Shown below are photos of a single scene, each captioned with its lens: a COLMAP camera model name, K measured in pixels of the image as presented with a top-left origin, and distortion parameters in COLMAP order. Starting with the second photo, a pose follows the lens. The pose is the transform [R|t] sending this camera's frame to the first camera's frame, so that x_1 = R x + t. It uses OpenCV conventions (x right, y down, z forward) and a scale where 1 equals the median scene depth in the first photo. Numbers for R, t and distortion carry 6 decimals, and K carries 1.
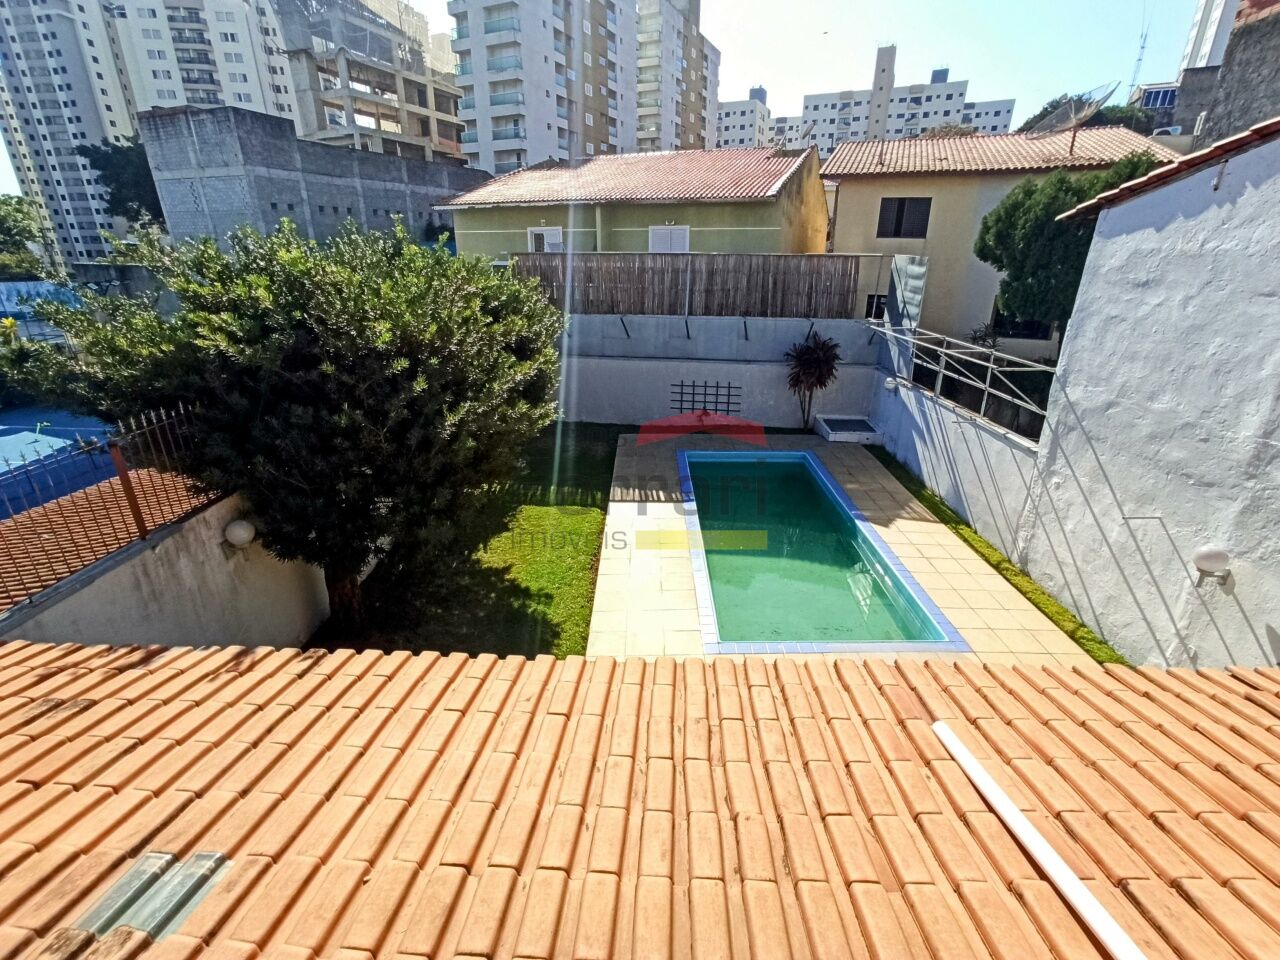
lens RADIAL K [[582.1, 0, 641.8], [0, 582.1, 472.2], [0, 0, 1]] dist [-0.058647, 0.034395]
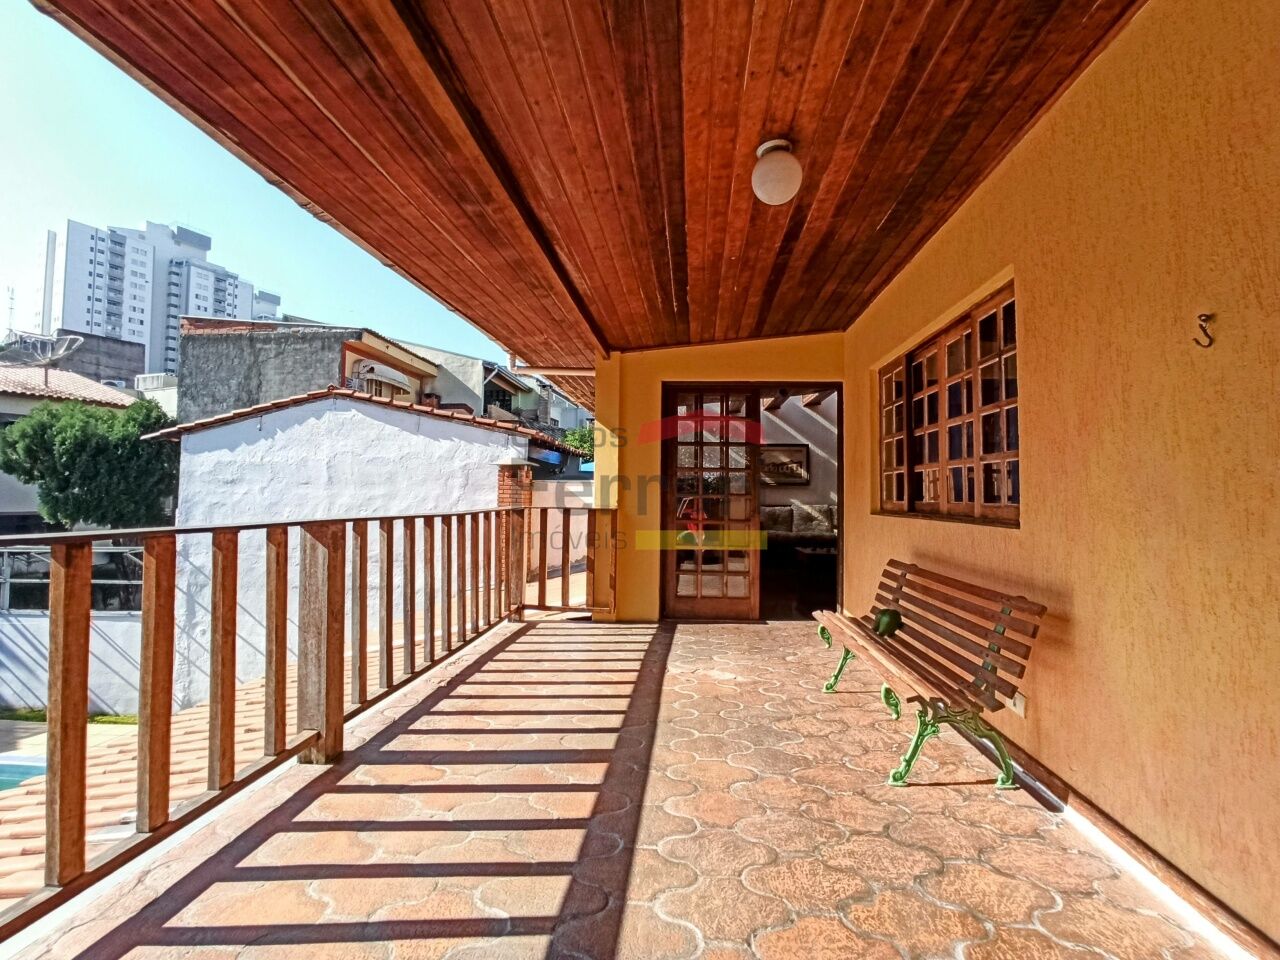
lens RADIAL K [[582.1, 0, 641.8], [0, 582.1, 472.2], [0, 0, 1]] dist [-0.058647, 0.034395]
pose [[-0.007389, 0.018824, 0.999796, -0.661283], [0.359790, 0.932914, -0.014905, 0.072735], [-0.933004, 0.359606, -0.013666, -0.046614]]
